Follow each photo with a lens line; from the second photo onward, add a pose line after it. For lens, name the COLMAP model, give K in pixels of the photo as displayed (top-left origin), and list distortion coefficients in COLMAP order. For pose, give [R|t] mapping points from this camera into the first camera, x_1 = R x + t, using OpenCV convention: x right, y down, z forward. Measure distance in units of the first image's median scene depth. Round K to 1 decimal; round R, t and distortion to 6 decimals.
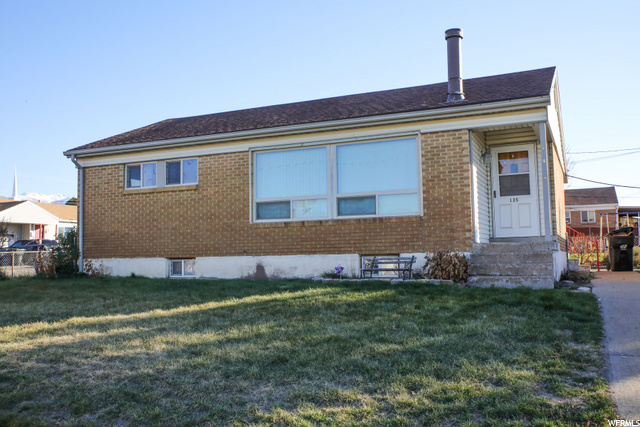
lens RADIAL K [[568.8, 0, 323.0], [0, 568.8, 219.6], [0, 0, 1]] dist [0.013219, 0.001951]
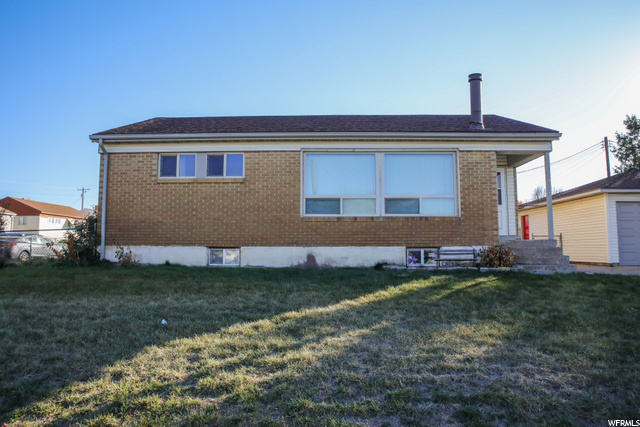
lens RADIAL K [[438.0, 0, 321.7], [0, 438.0, 211.2], [0, 0, 1]] dist [-0.081828, -0.000811]
pose [[0.927126, 0.048298, 0.371625, -0.398119], [-0.040107, 0.998753, -0.029746, 0.018957], [-0.372598, 0.012673, 0.927906, 0.197953]]
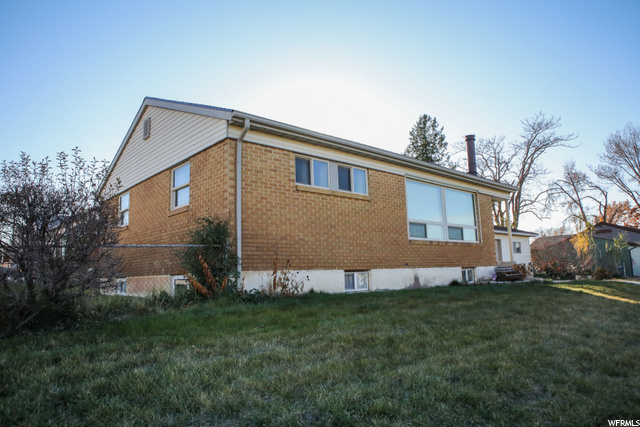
lens RADIAL K [[438.0, 0, 318.4], [0, 438.0, 211.0], [0, 0, 1]] dist [-0.081828, -0.000811]
pose [[0.410071, 0.136471, 0.901785, -0.975951], [-0.041801, 0.990515, -0.130891, 0.070486], [-0.911095, 0.015979, 0.411887, 0.790857]]
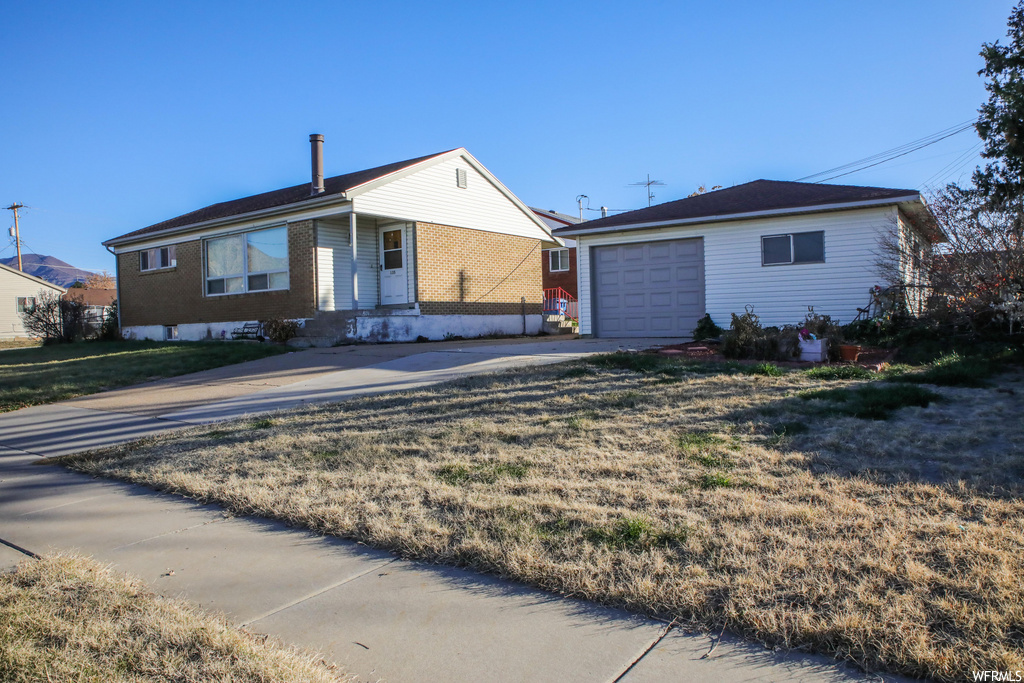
lens RADIAL K [[700.9, 0, 509.5], [0, 700.9, 344.3], [0, 0, 1]] dist [-0.081828, -0.000811]
pose [[0.979164, -0.006143, -0.202977, 0.827071], [0.027420, 0.994388, 0.102179, -0.026481], [0.201210, -0.105615, 0.973838, -0.348366]]
